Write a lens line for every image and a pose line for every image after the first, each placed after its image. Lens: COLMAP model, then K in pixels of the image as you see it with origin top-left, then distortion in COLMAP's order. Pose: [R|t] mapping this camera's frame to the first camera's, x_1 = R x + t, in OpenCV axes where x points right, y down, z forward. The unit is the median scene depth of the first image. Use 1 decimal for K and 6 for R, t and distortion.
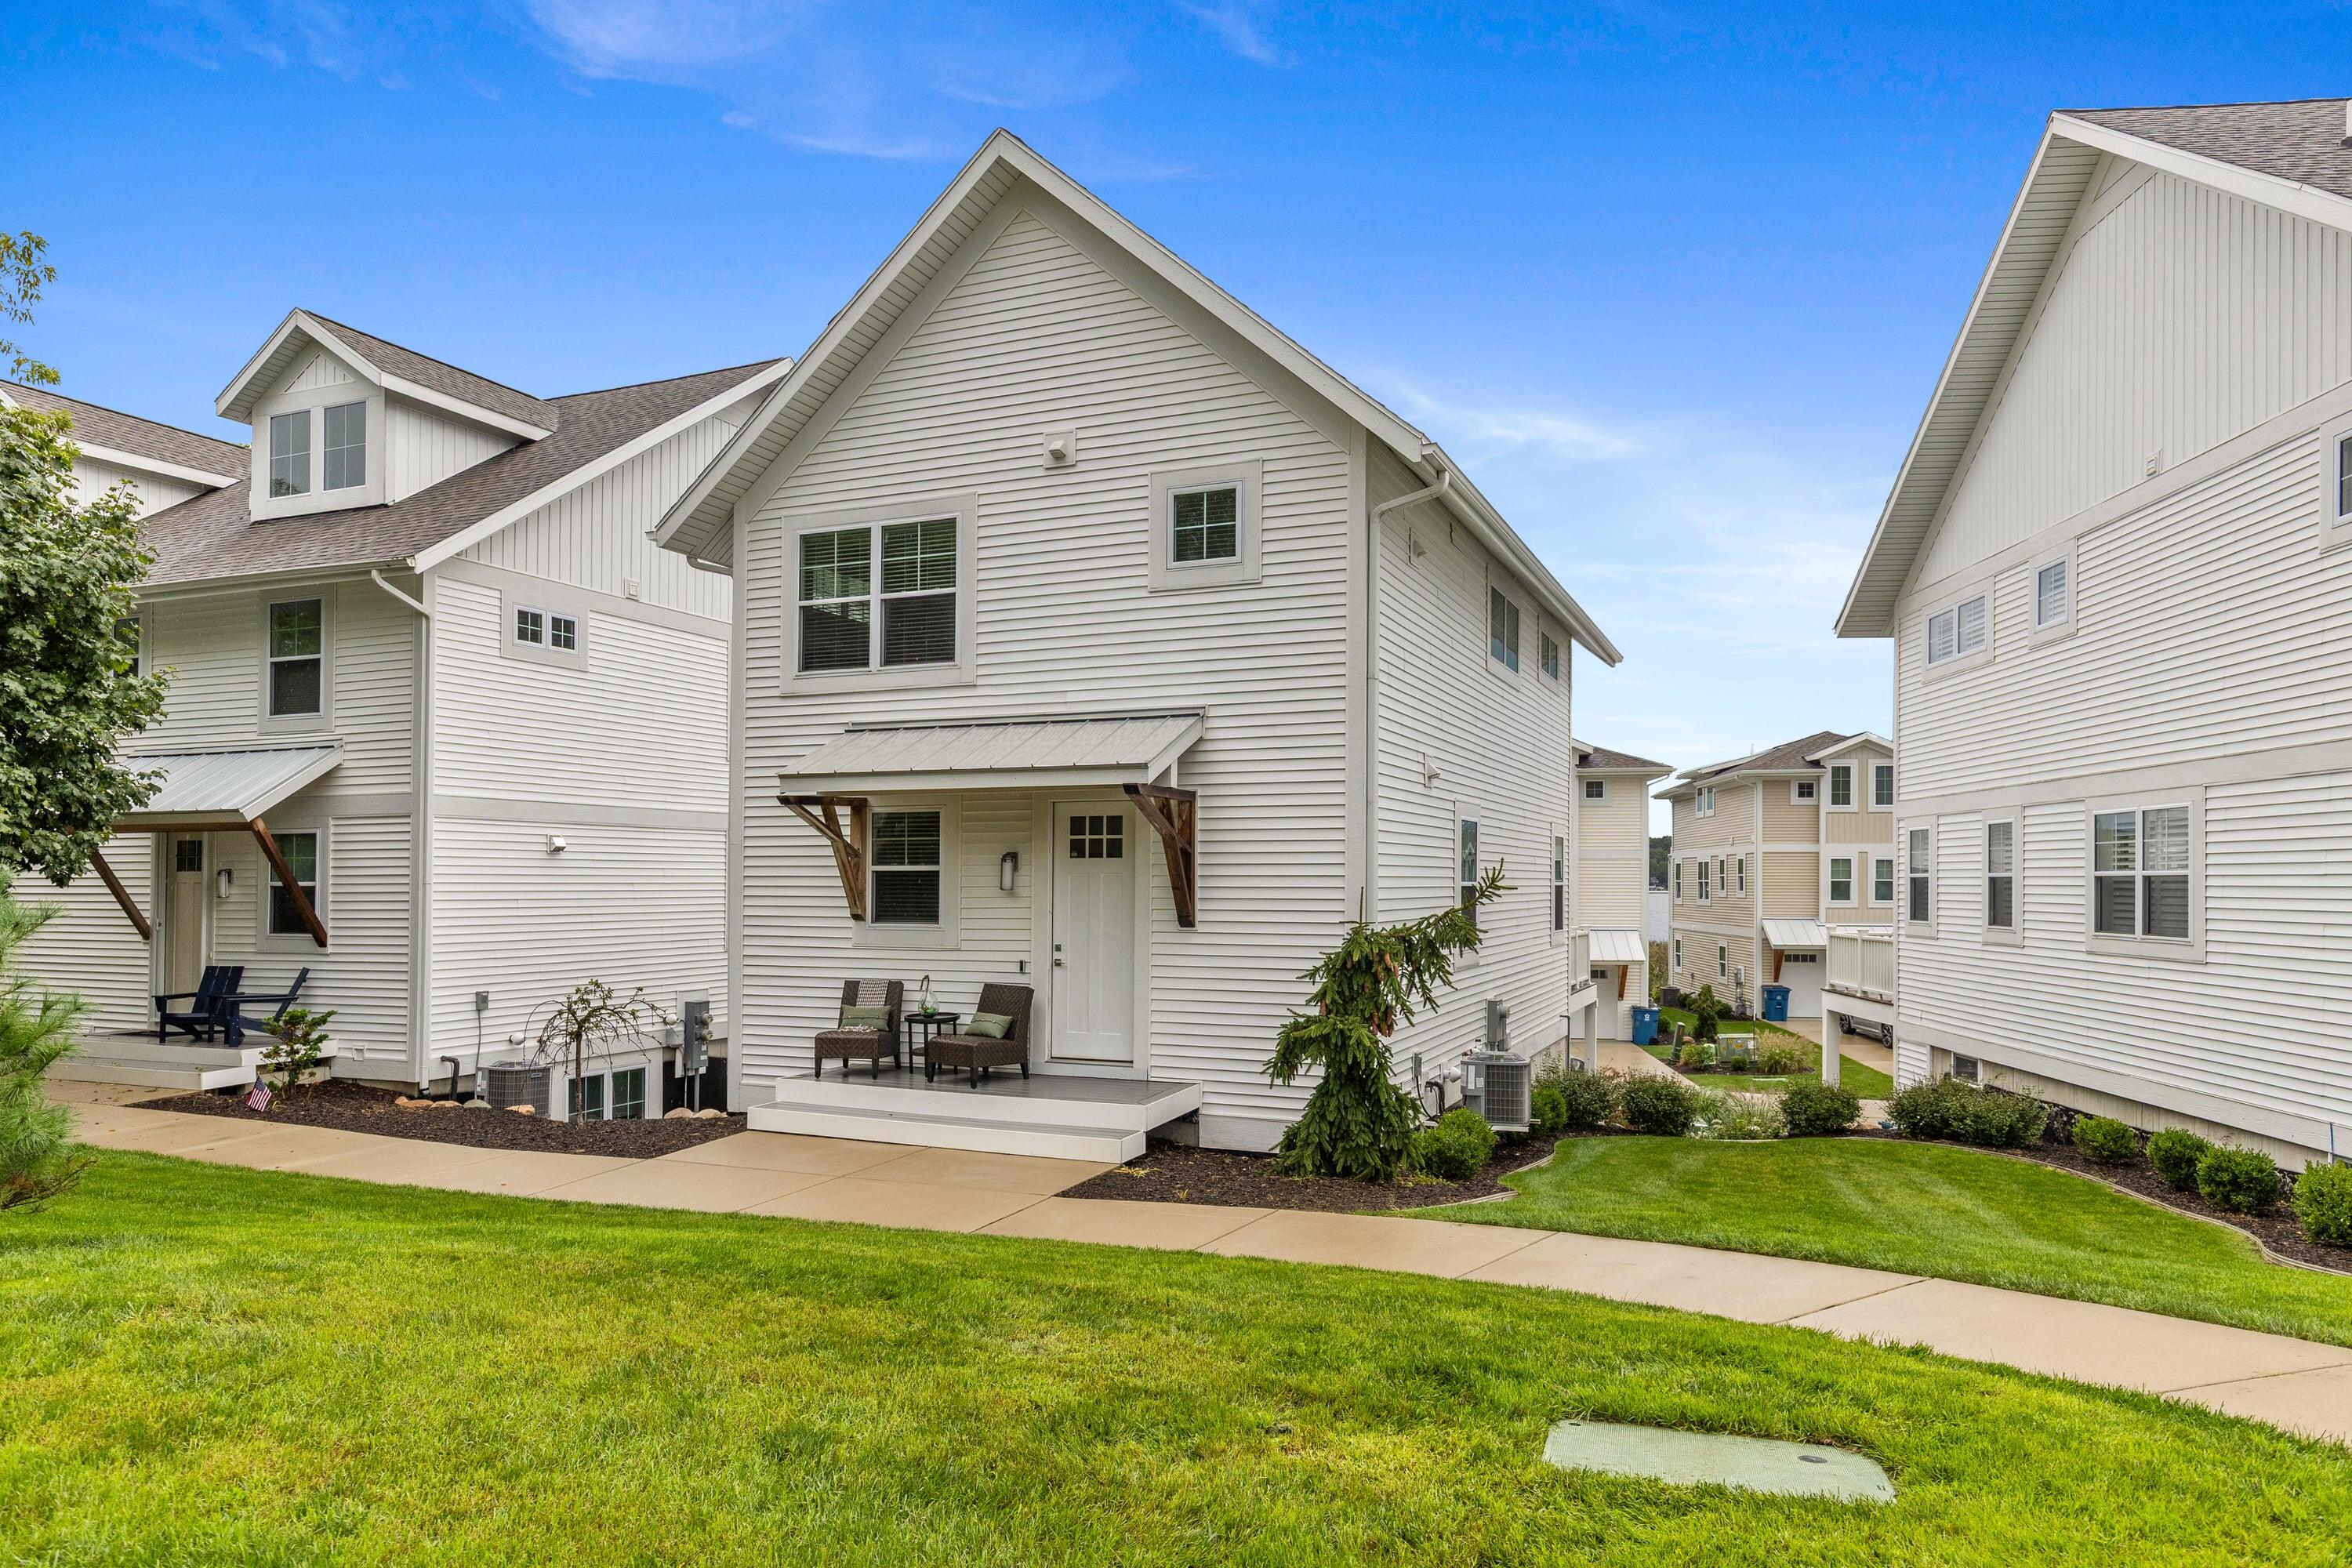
lens RADIAL K [[1428.8, 0, 1228.8], [0, 1428.8, 889.0], [0, 0, 1]] dist [0.016354, 0.000248]
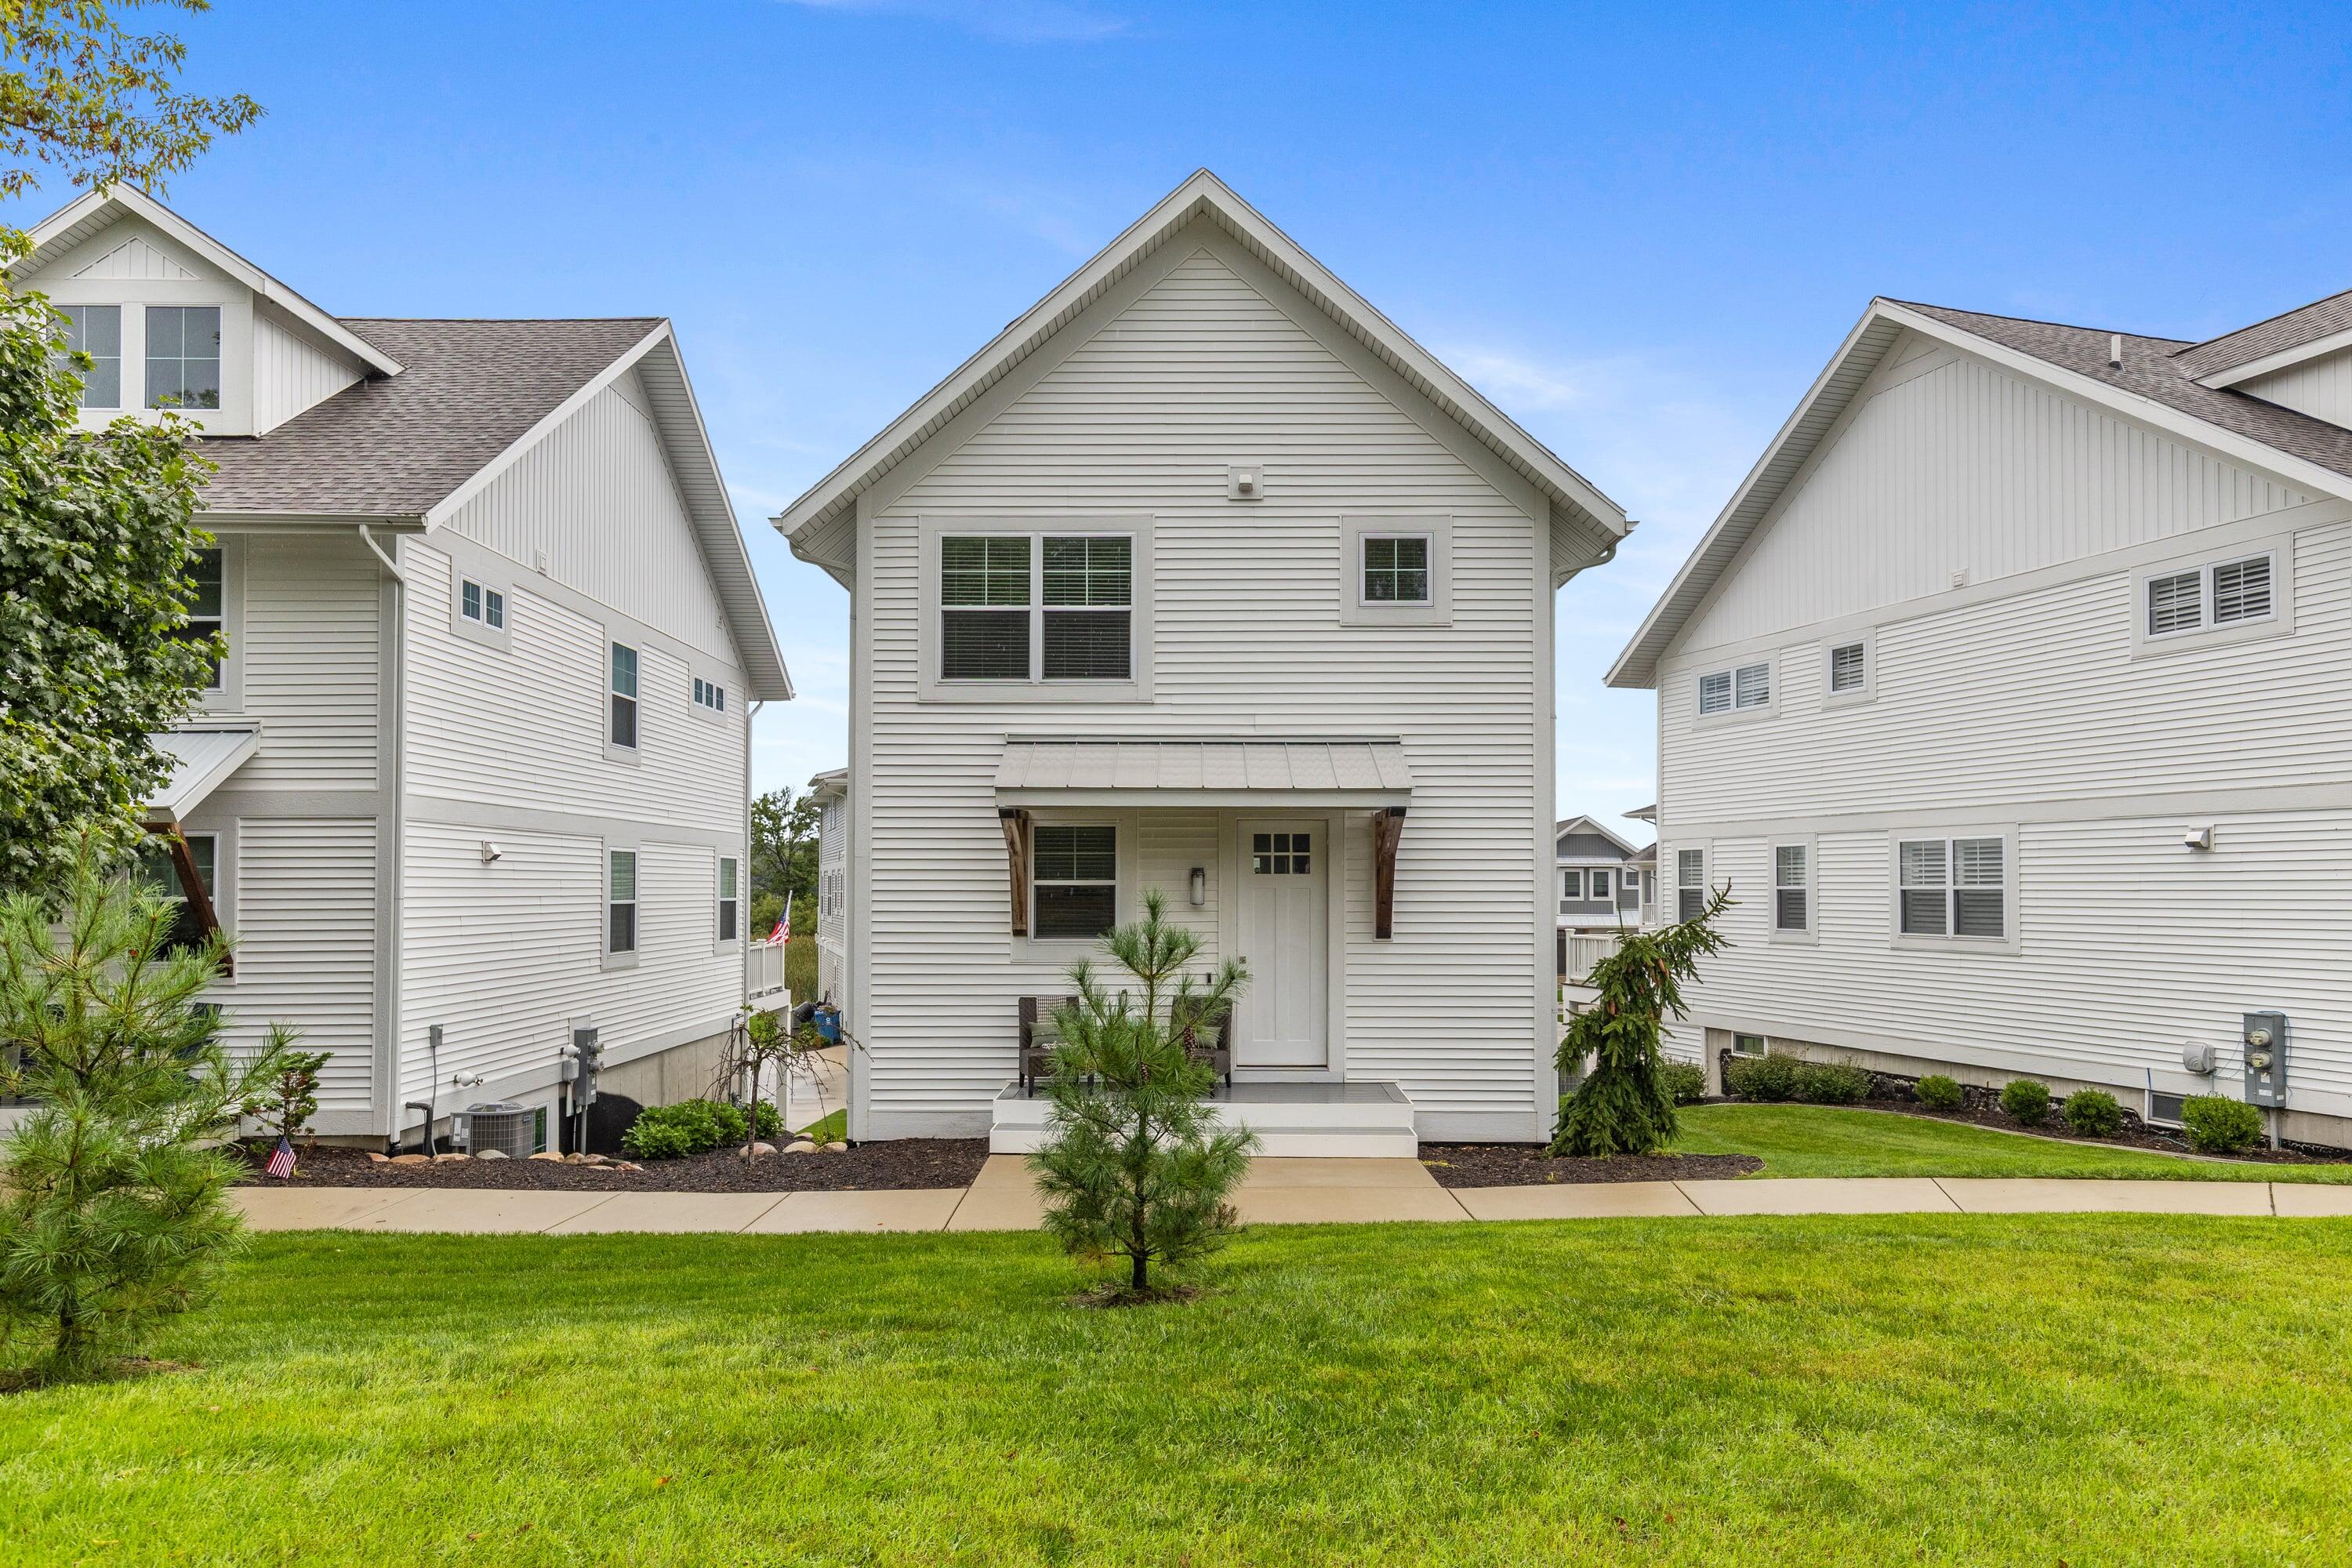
lens RADIAL K [[1428.8, 0, 1228.8], [0, 1428.8, 889.0], [0, 0, 1]] dist [0.016354, 0.000248]
pose [[0.925021, -0.000244, 0.379916, -0.497397], [0.001816, 0.999991, -0.003779, -0.006175], [-0.379912, 0.004186, 0.925013, 0.037195]]
